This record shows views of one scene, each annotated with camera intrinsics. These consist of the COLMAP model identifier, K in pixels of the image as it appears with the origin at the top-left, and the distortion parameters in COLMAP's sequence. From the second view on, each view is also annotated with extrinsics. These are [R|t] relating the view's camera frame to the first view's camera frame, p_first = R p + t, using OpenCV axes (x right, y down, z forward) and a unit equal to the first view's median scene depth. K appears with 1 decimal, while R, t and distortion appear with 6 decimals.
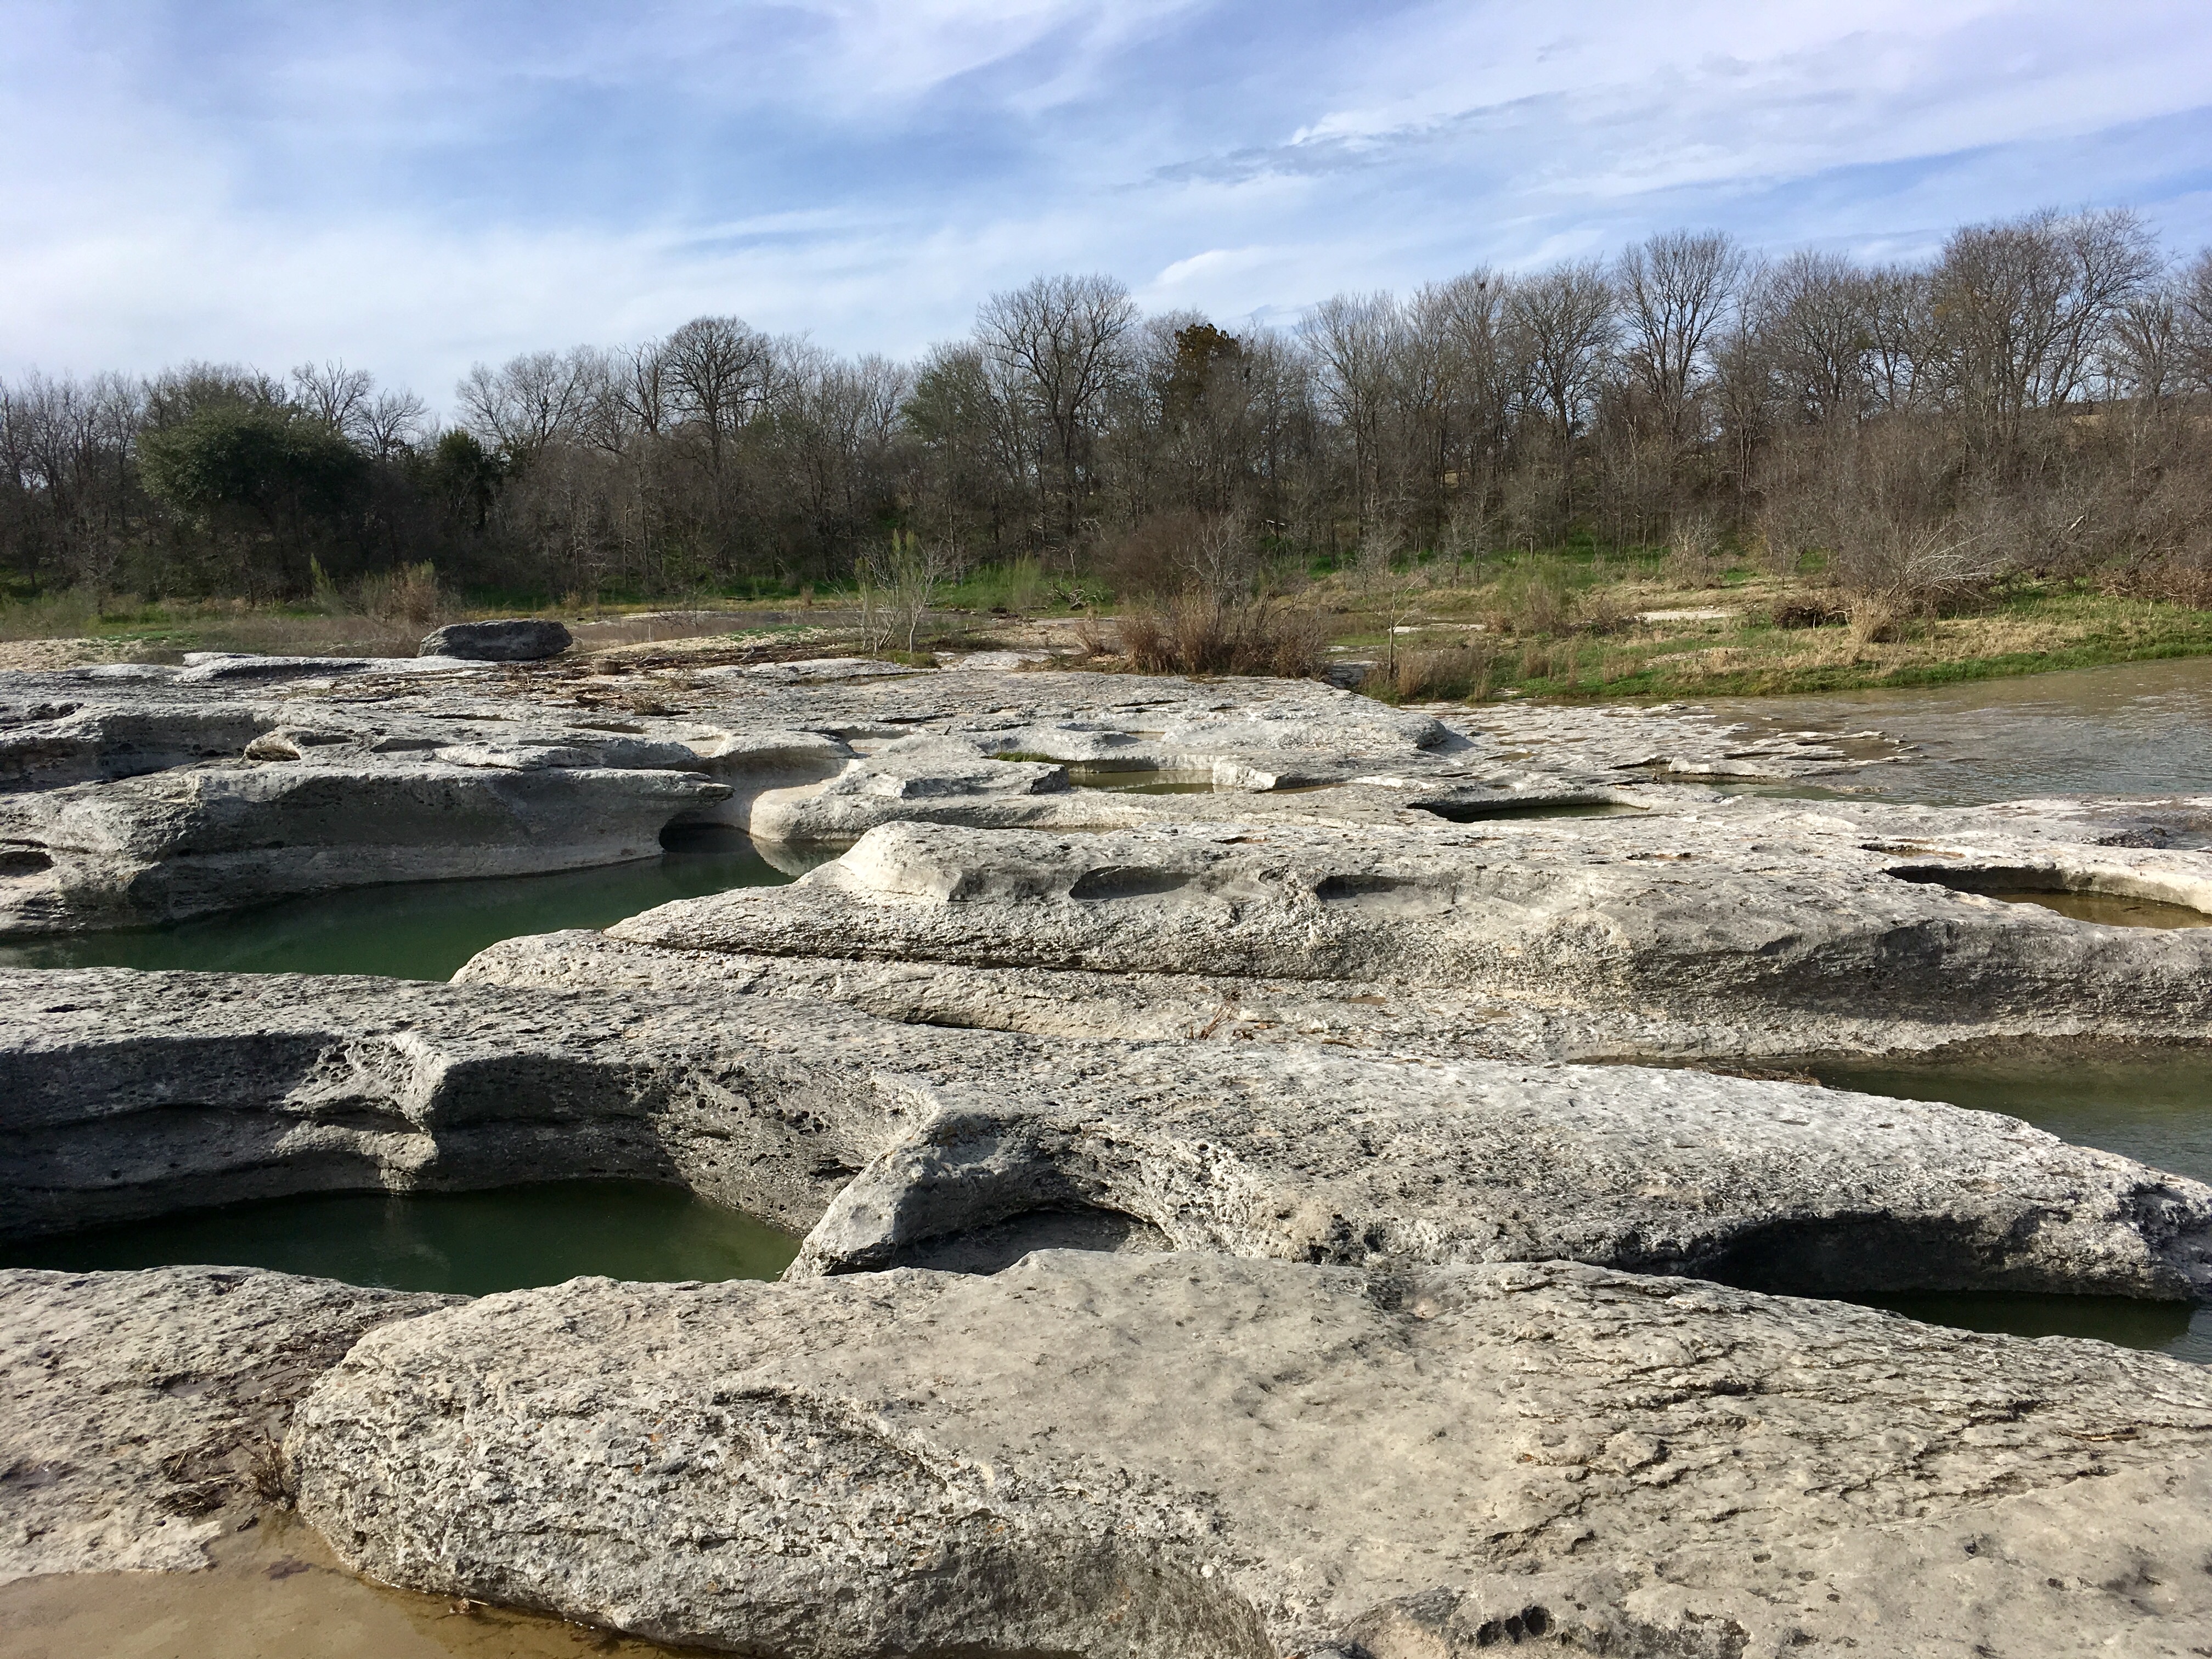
lens RADIAL K [[1910.7, 0, 1106.0], [0, 1910.7, 829.5], [0, 0, 1]] dist [0.080540, -0.114458]
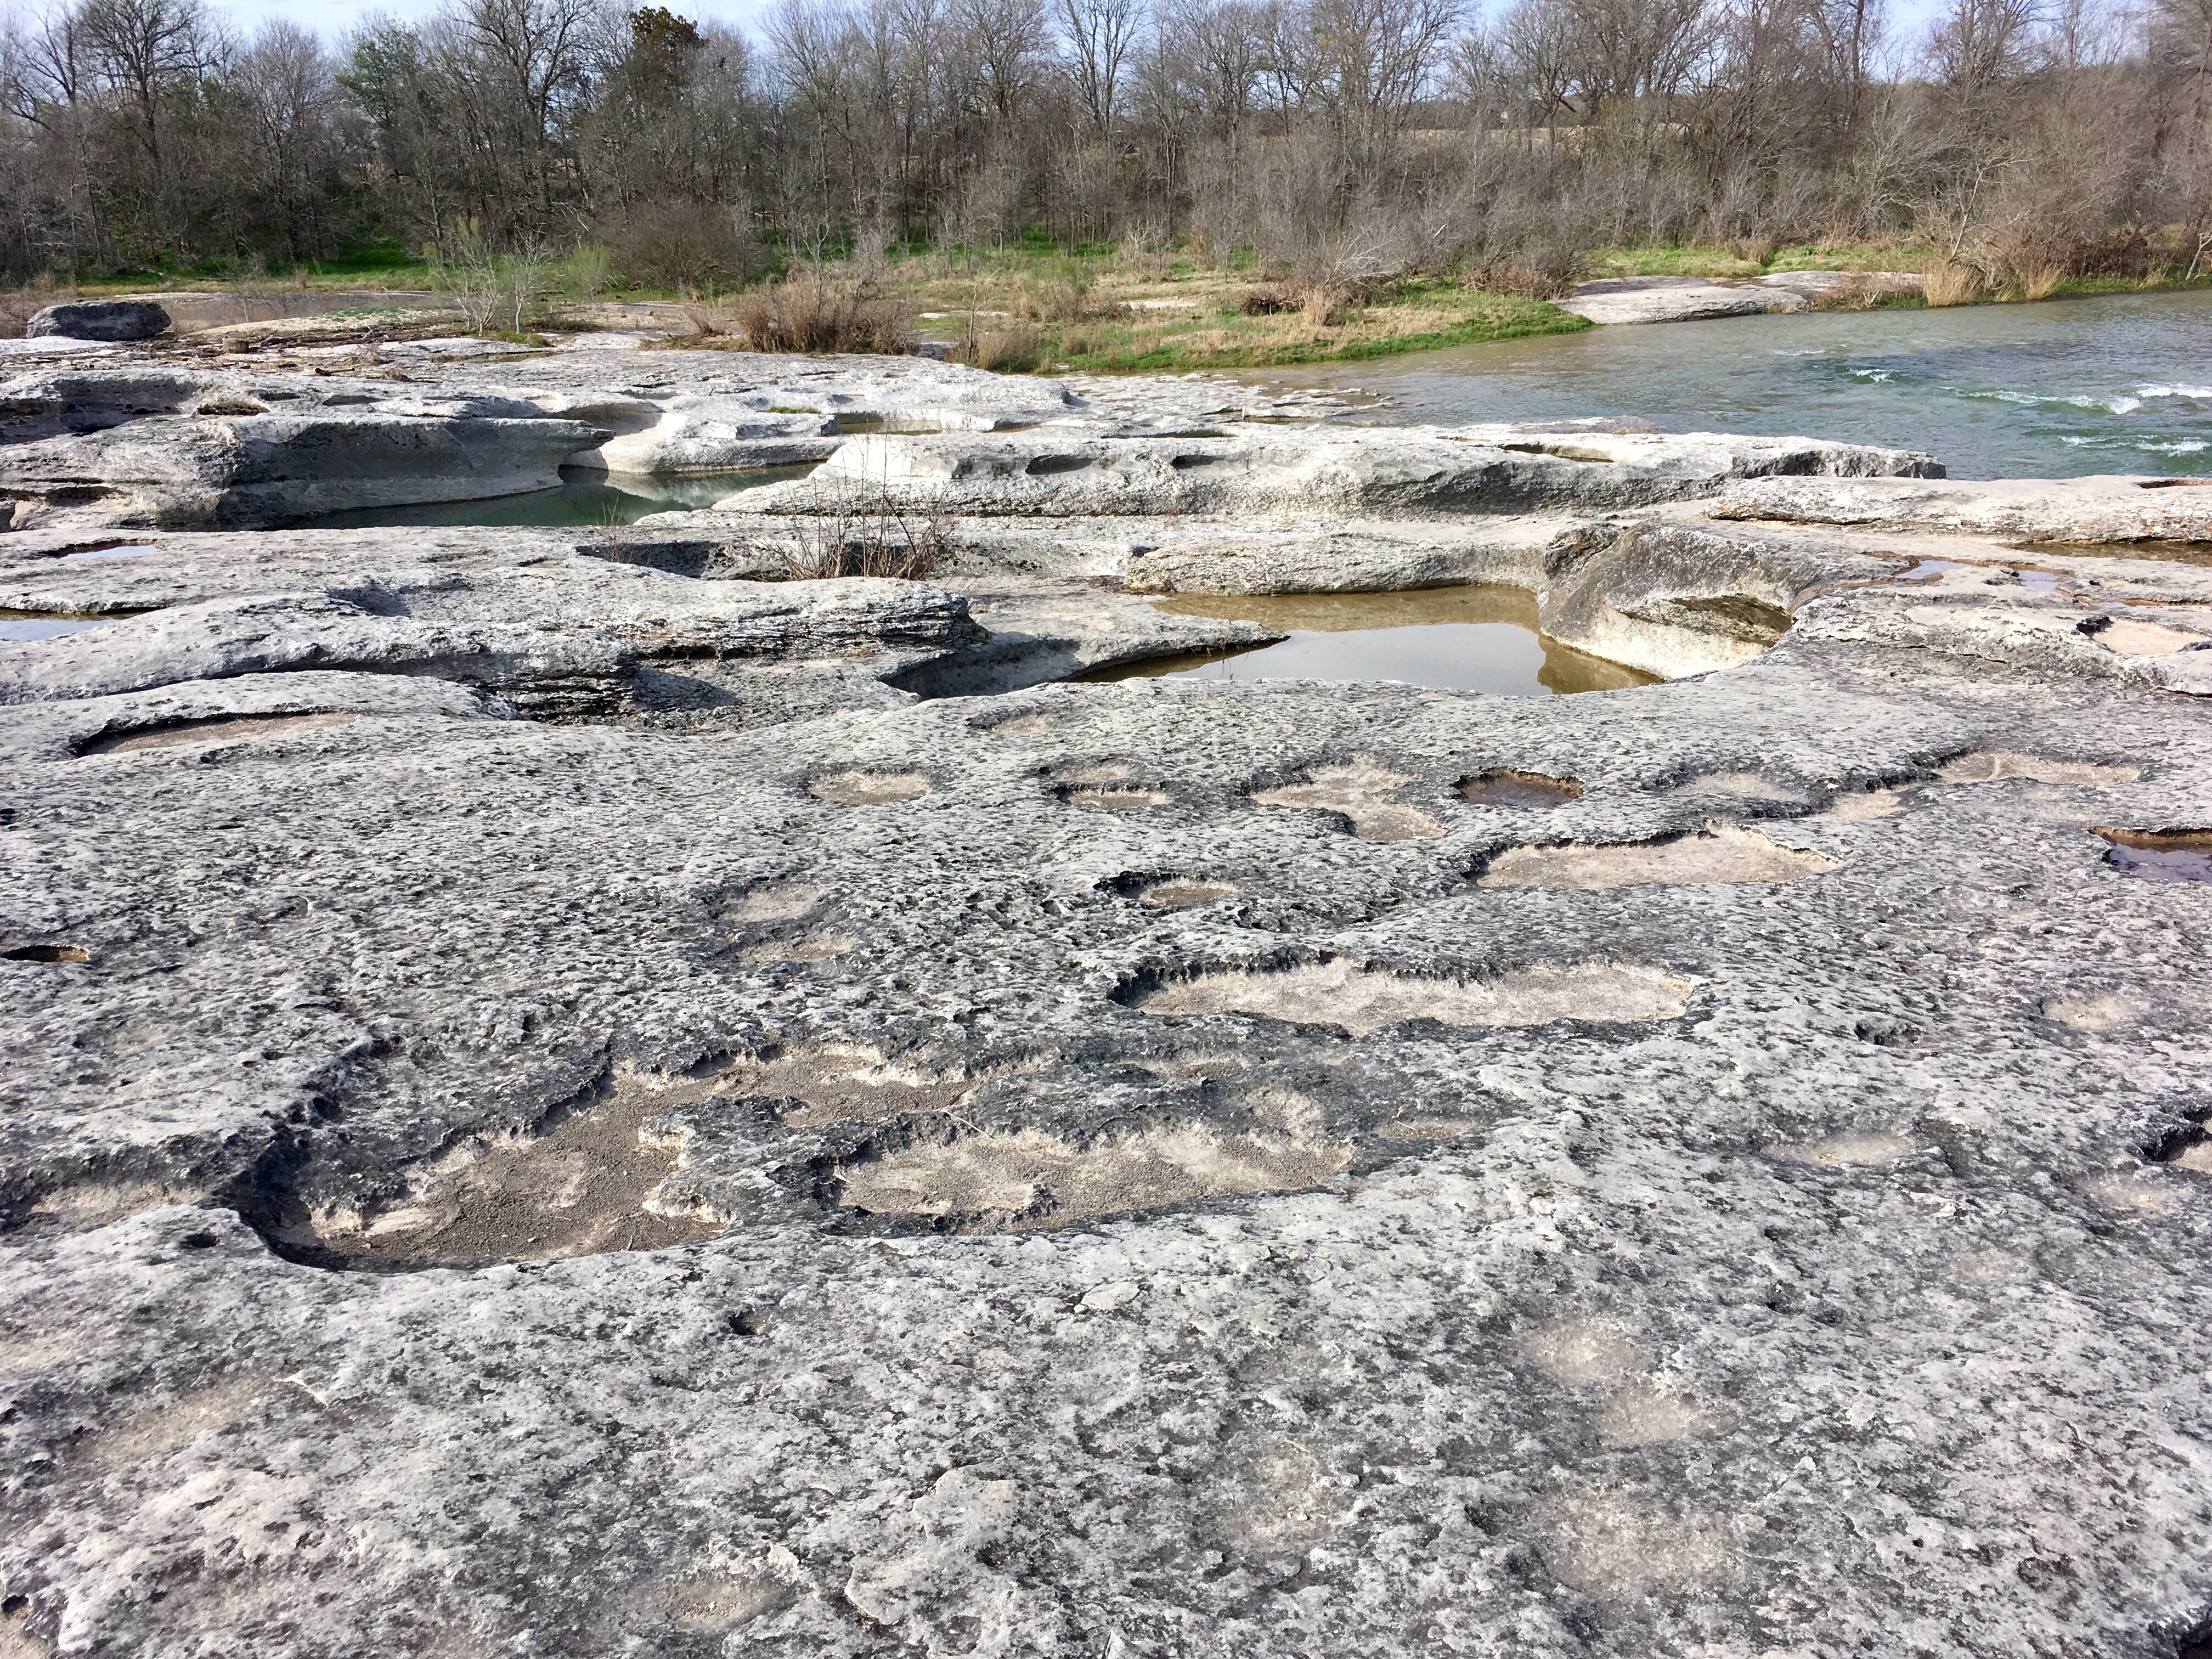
lens RADIAL K [[1910.7, 0, 1106.0], [0, 1910.7, 829.5], [0, 0, 1]] dist [0.080540, -0.114458]
pose [[0.945593, -0.082843, 0.314628, -0.302078], [0.033484, 0.986684, 0.159164, 0.046884], [-0.323624, -0.139969, 0.935776, -0.372221]]
